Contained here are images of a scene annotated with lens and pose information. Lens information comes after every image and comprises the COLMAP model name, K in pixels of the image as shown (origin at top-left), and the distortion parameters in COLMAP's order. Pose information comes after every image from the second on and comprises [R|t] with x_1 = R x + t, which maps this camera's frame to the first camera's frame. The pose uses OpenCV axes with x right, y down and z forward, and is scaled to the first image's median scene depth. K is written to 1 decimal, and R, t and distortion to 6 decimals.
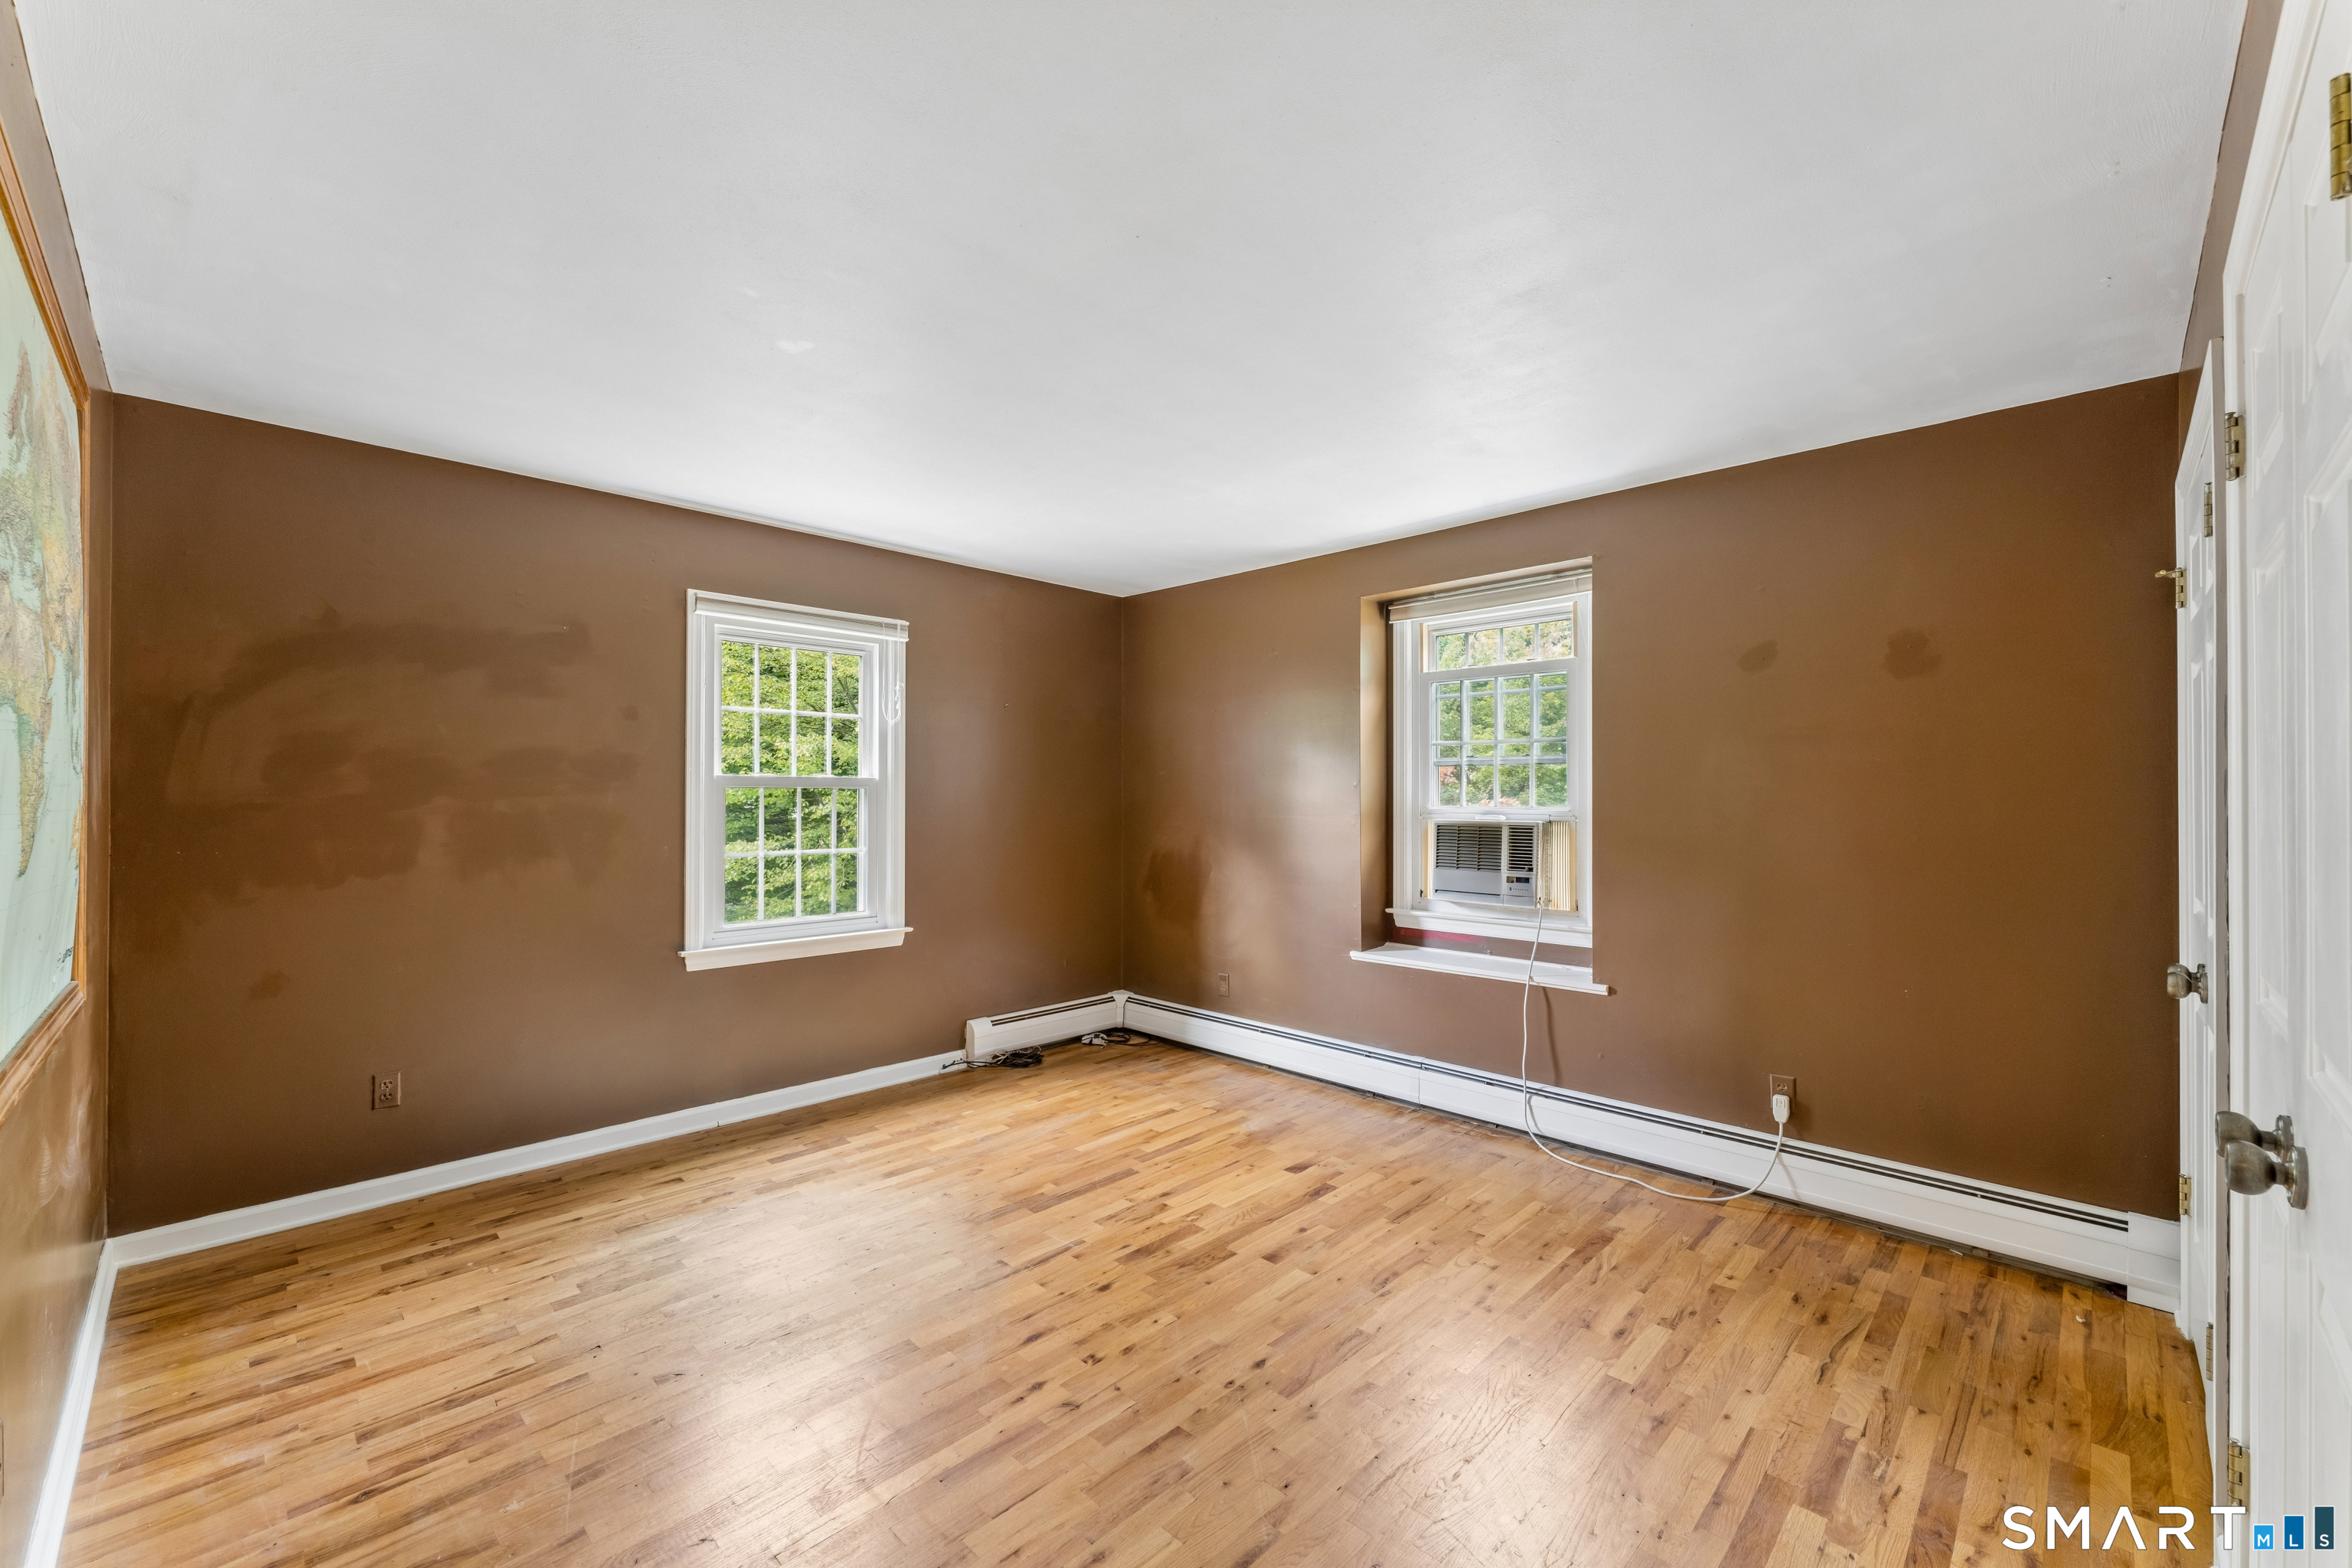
lens RADIAL K [[946.6, 0, 1177.9], [0, 946.6, 789.2], [0, 0, 1]] dist [0.000319, -0.000659]
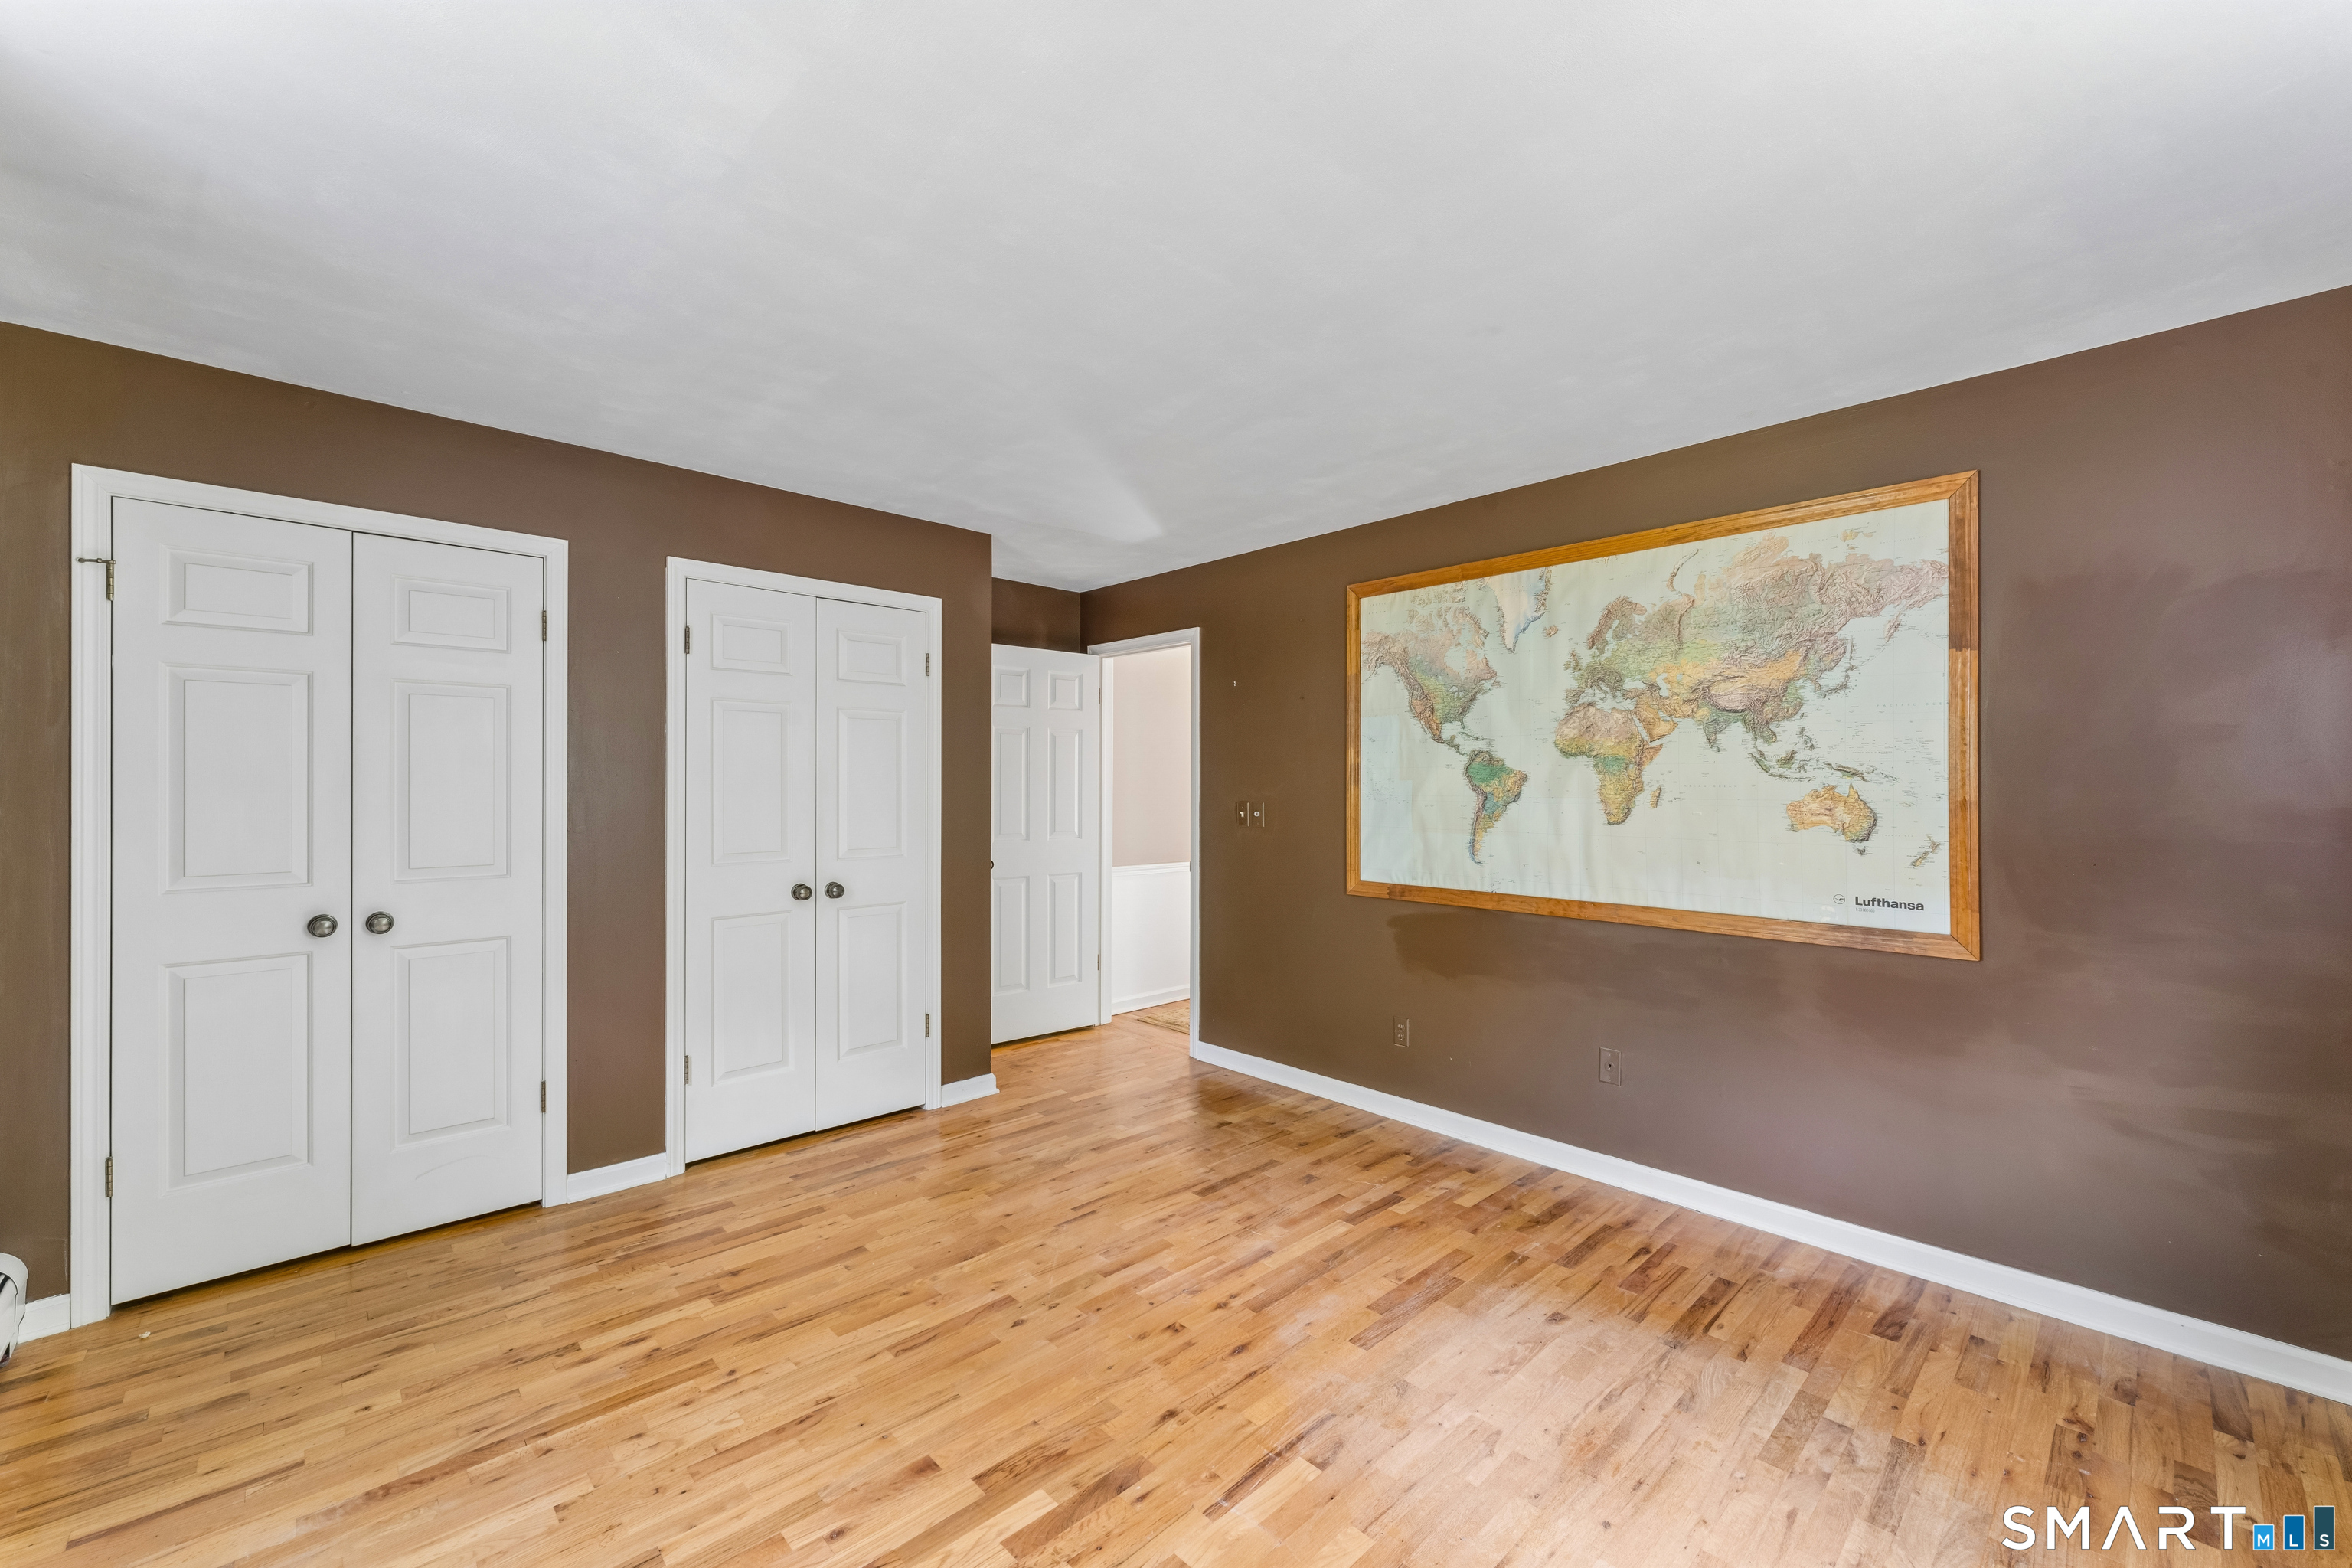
lens RADIAL K [[946.6, 0, 1173.5], [0, 946.6, 779.7], [0, 0, 1]] dist [0.000319, -0.000659]
pose [[-0.999180, -0.003835, 0.040310, -0.117628], [-0.004358, 0.999907, -0.012893, 0.007488], [-0.040257, -0.013058, -0.999104, 1.890172]]
